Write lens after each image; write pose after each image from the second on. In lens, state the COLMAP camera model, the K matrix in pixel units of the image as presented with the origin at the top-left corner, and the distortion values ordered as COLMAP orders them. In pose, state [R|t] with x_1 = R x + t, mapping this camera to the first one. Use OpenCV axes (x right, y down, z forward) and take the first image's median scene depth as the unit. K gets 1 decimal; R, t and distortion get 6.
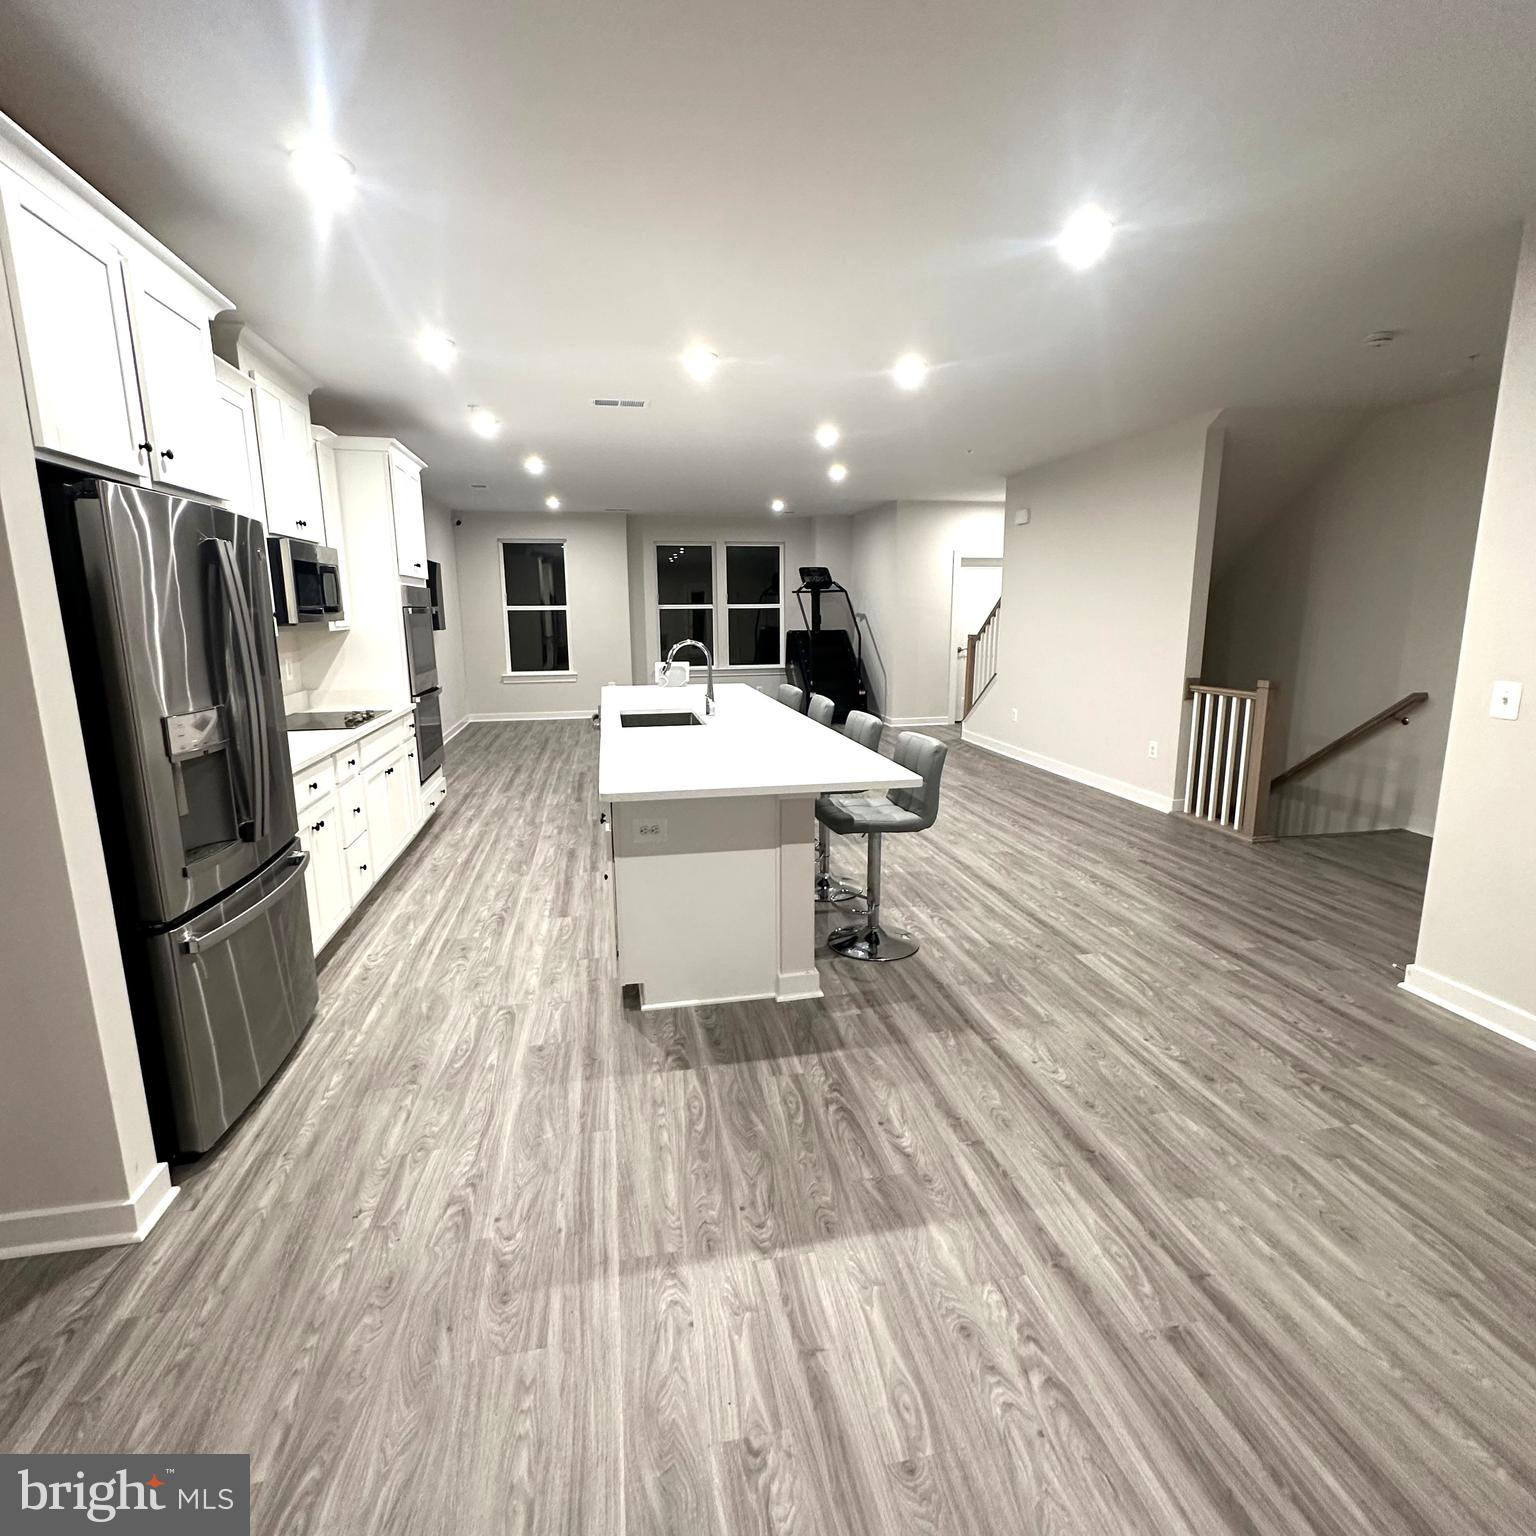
lens RADIAL K [[812.0, 0, 761.1], [0, 812.0, 767.6], [0, 0, 1]] dist [-0.001784, 0.000538]
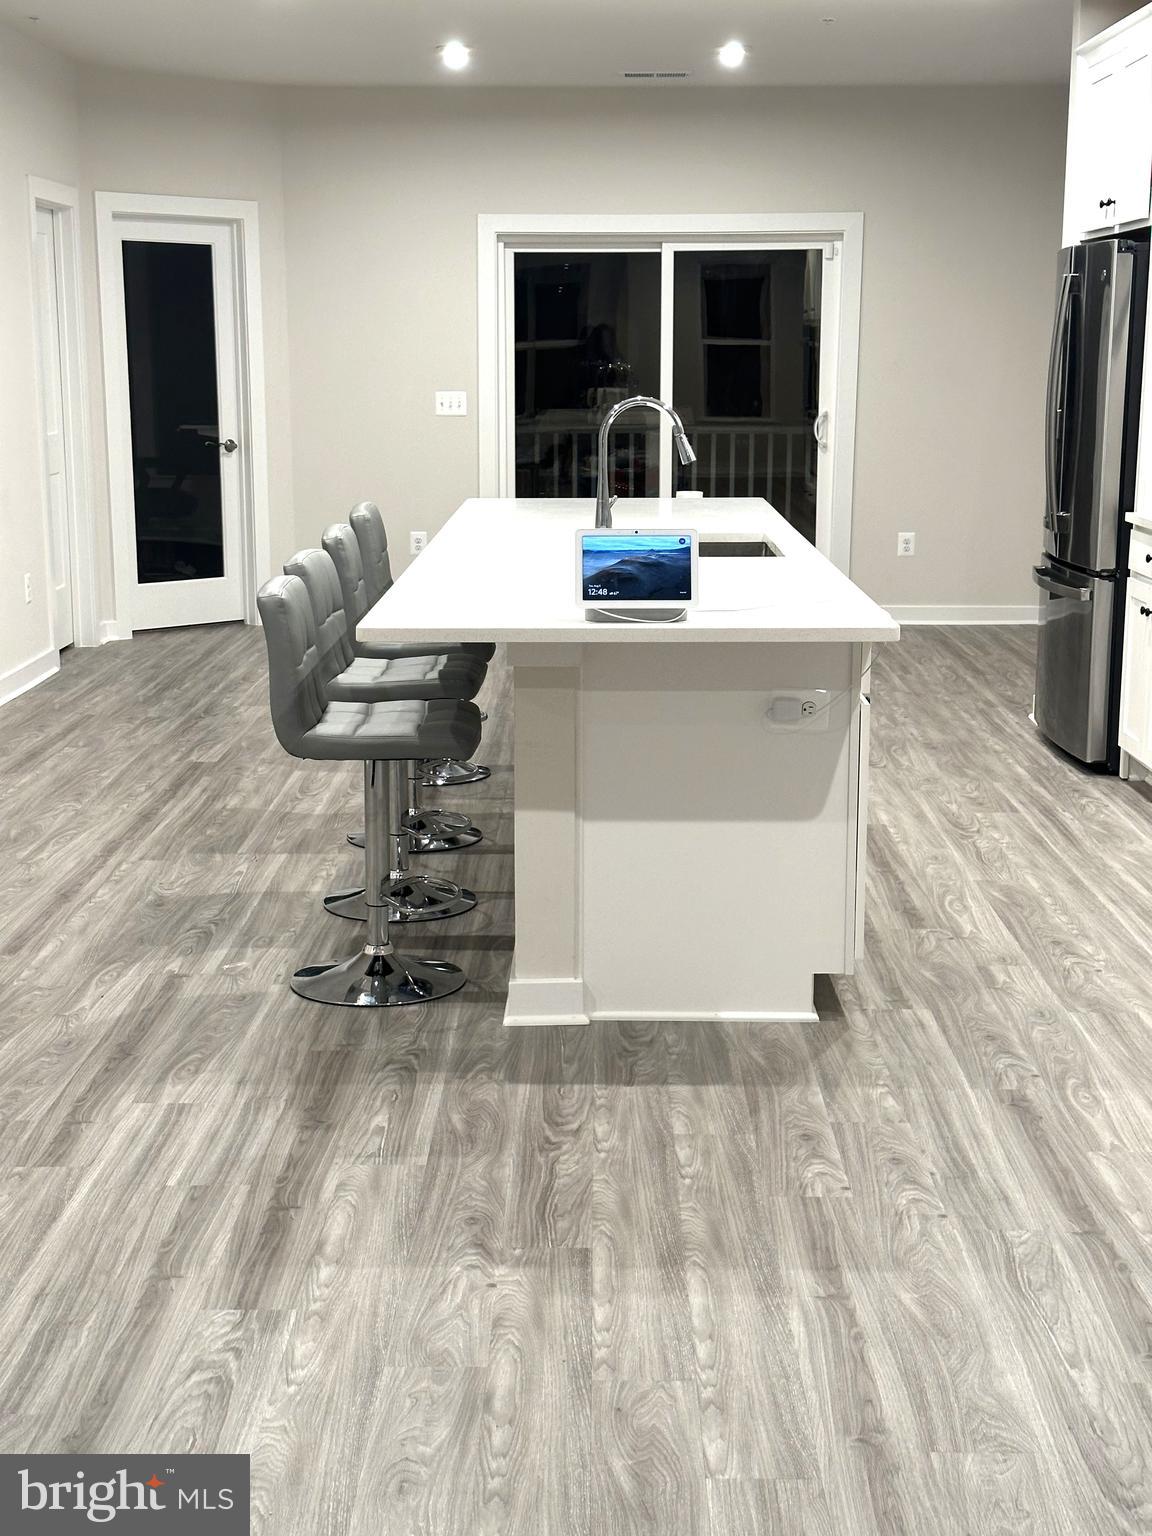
lens RADIAL K [[2155.4, 0, 577.8], [0, 2155.4, 766.7], [0, 0, 1]] dist [0.135874, 0.000000]
pose [[-0.980266, -0.029712, 0.195438, -0.468451], [0.046435, 0.926372, 0.373737, -0.656304], [-0.192153, 0.375437, -0.906711, 3.376004]]
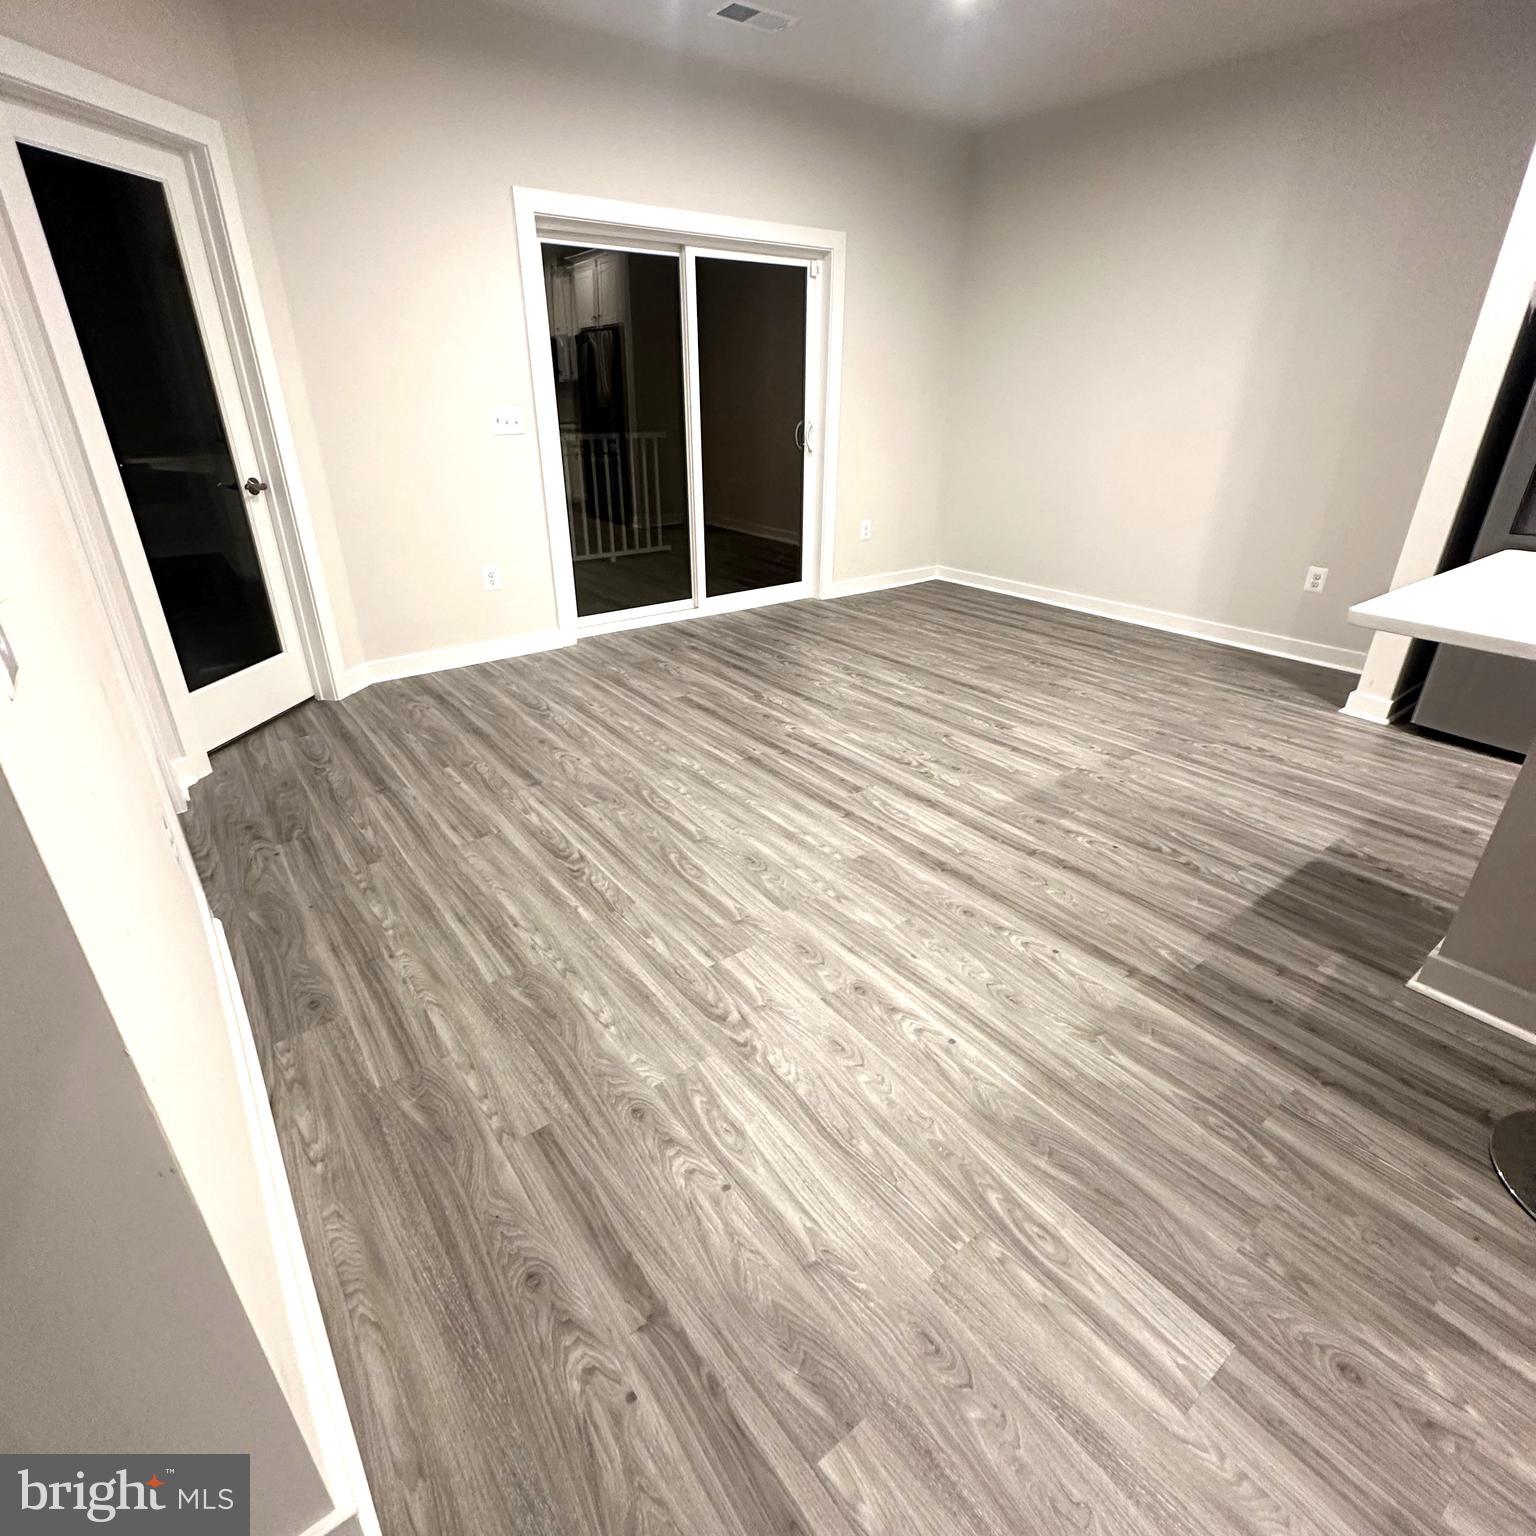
lens RADIAL K [[812.0, 0, 769.5], [0, 812.0, 773.7], [0, 0, 1]] dist [-0.001784, 0.000538]
pose [[-0.895654, 0.196619, -0.398931, 0.755695], [-0.081836, 0.808800, 0.582362, -0.177156], [0.437159, 0.554241, -0.708314, 1.179539]]
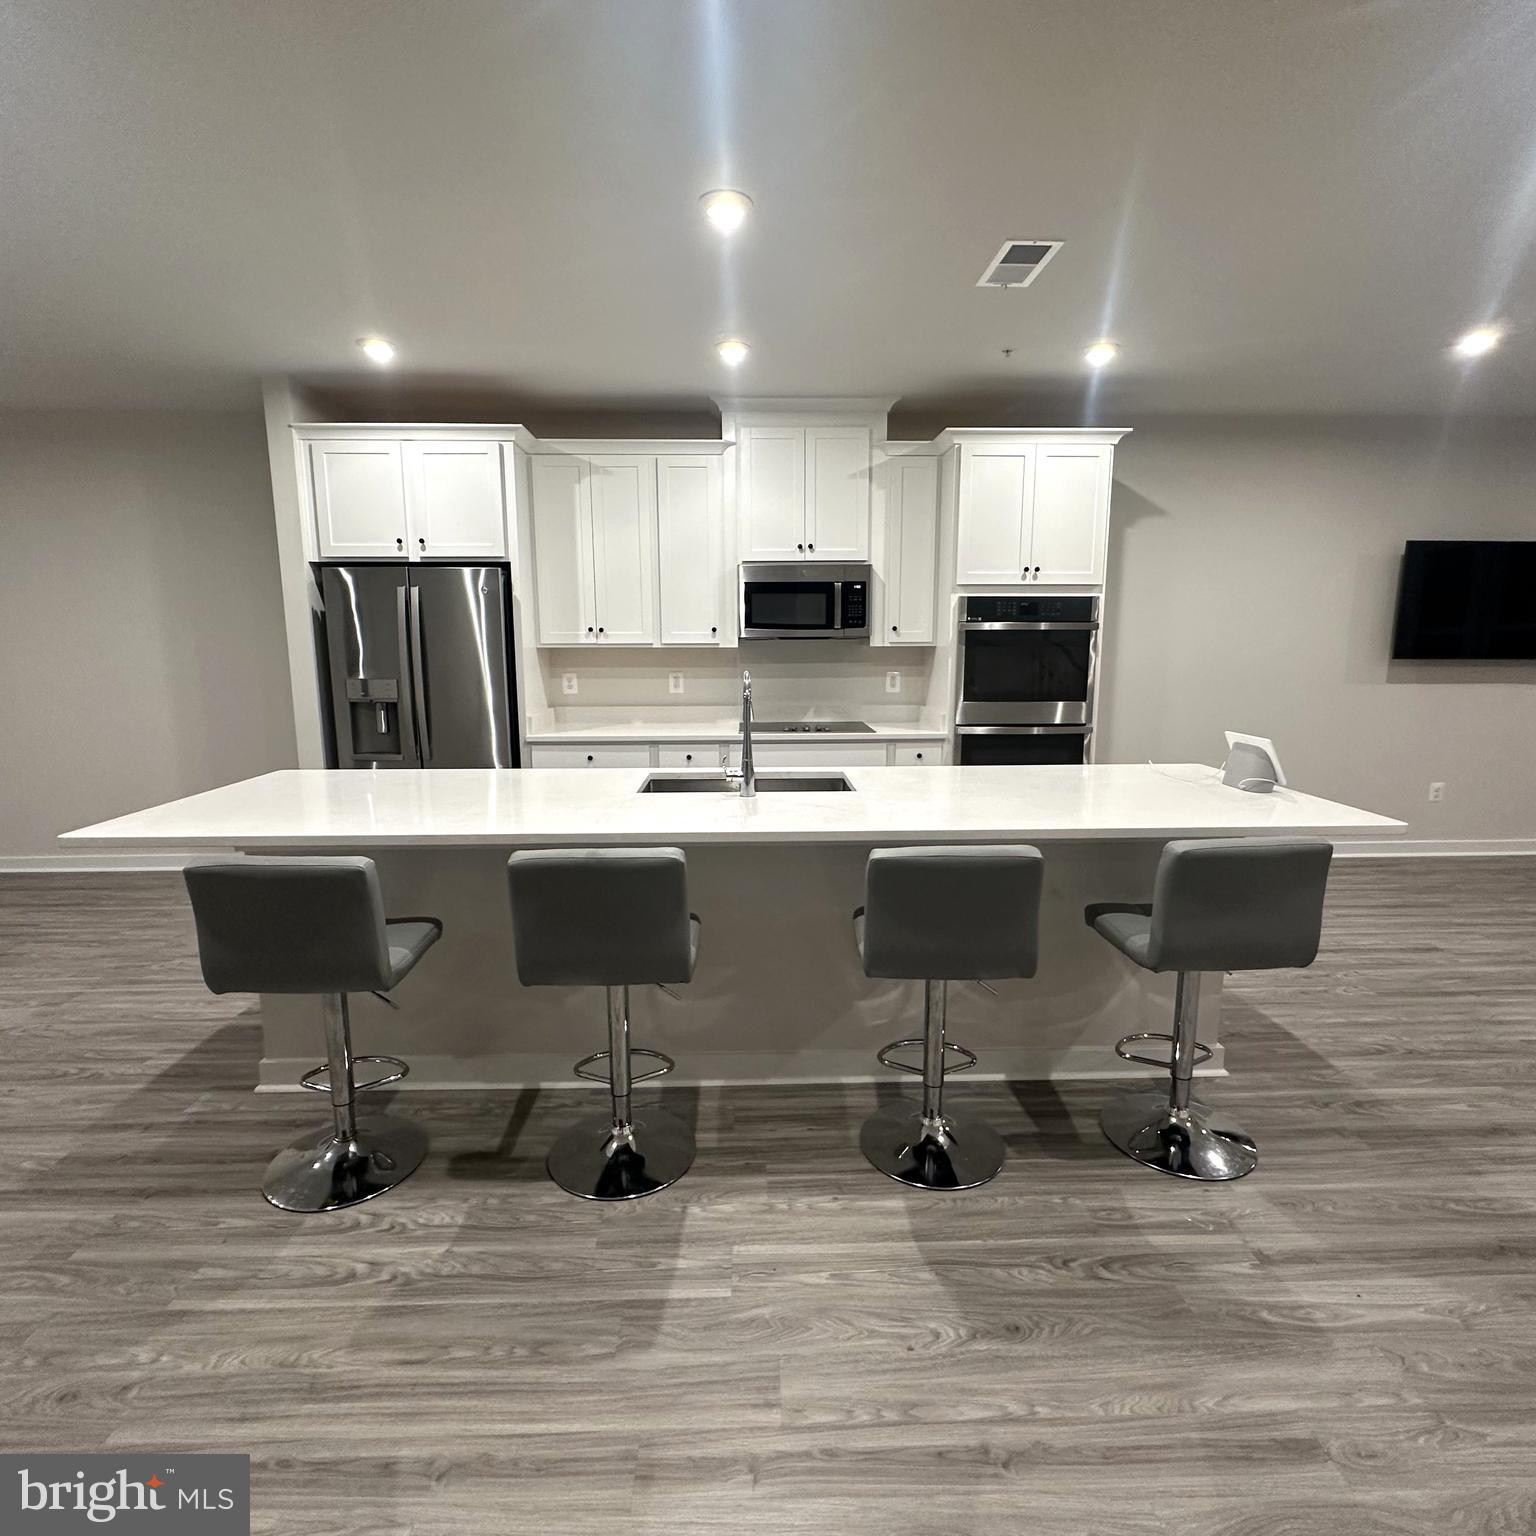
lens RADIAL K [[812.0, 0, 767.4], [0, 812.0, 772.6], [0, 0, 1]] dist [-0.001784, 0.000538]
pose [[-0.156722, 0.172097, -0.972533, 0.765992], [-0.188631, 0.961359, 0.200517, -0.302332], [0.969462, 0.214875, -0.118203, 1.587663]]
